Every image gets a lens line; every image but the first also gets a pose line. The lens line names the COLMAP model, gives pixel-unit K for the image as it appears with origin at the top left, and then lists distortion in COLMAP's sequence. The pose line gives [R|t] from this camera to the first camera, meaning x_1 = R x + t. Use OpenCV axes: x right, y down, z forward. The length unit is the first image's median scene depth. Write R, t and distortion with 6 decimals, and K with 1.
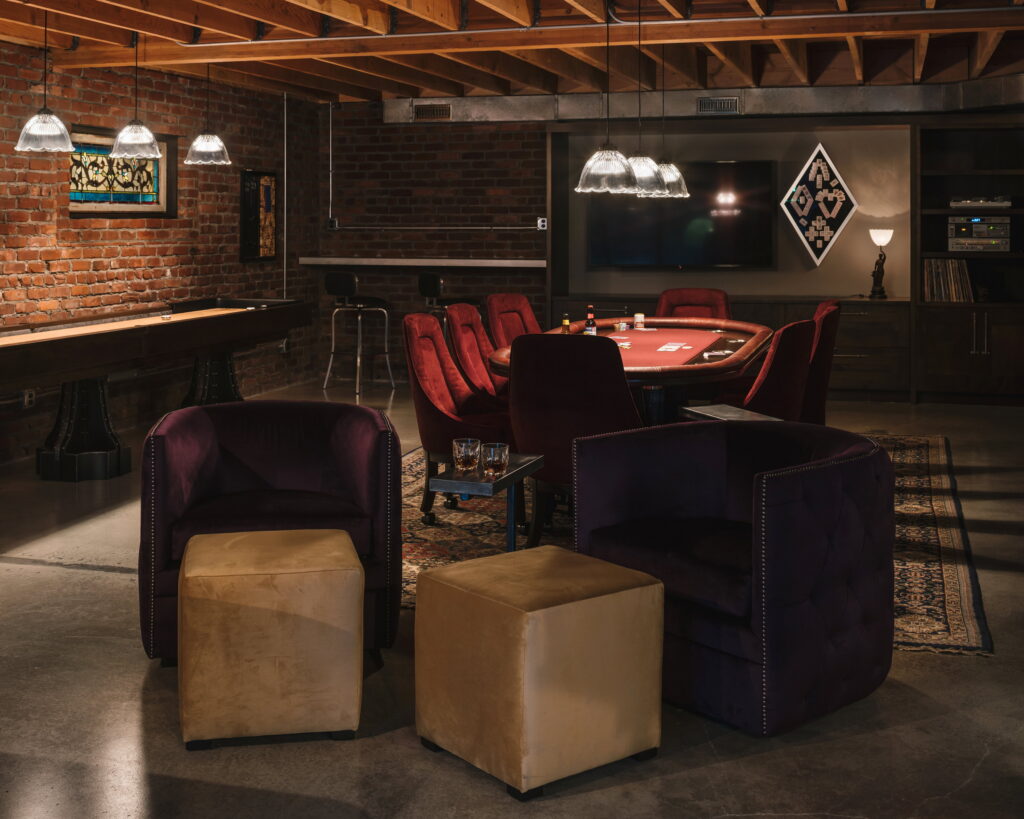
lens RADIAL K [[1285.3, 0, 501.4], [0, 1285.3, 183.7], [0, 0, 1]] dist [-0.068635, 0.000000]
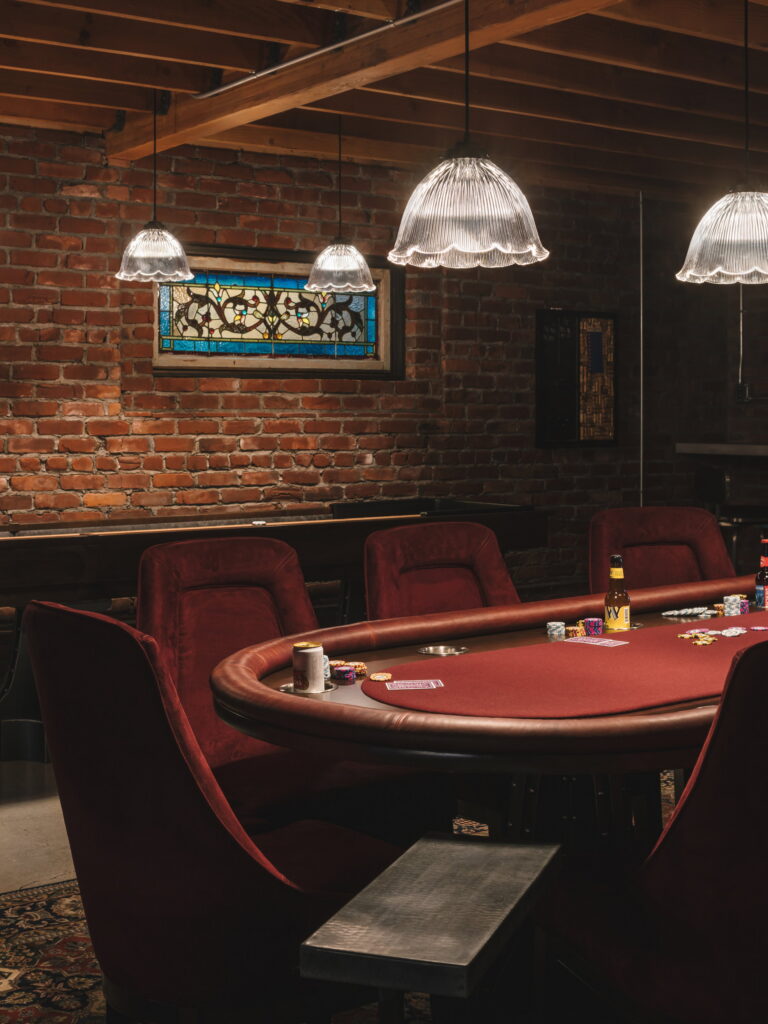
lens RADIAL K [[1450.1, 0, 437.8], [0, 1450.1, 416.8], [0, 0, 1]] dist [-0.073146, 0.000000]
pose [[0.798253, 0.000787, -0.602322, 0.242072], [0.017492, 0.999547, 0.024488, 0.030288], [0.602069, -0.030084, 0.797877, 0.430255]]
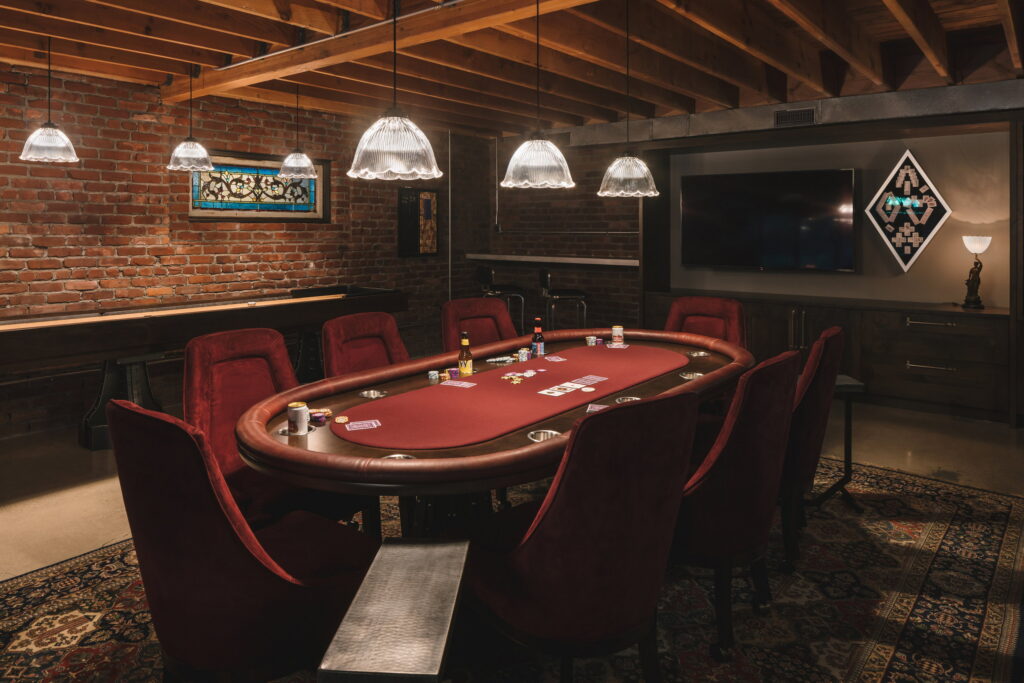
lens RADIAL K [[674.8, 0, 509.3], [0, 674.8, 228.1], [0, 0, 1]] dist [-0.005016, -0.009522]
pose [[0.924849, 0.003276, -0.380322, 0.192327], [0.006779, 0.999662, 0.025095, 0.017156], [0.380275, -0.025787, 0.924514, 0.468997]]
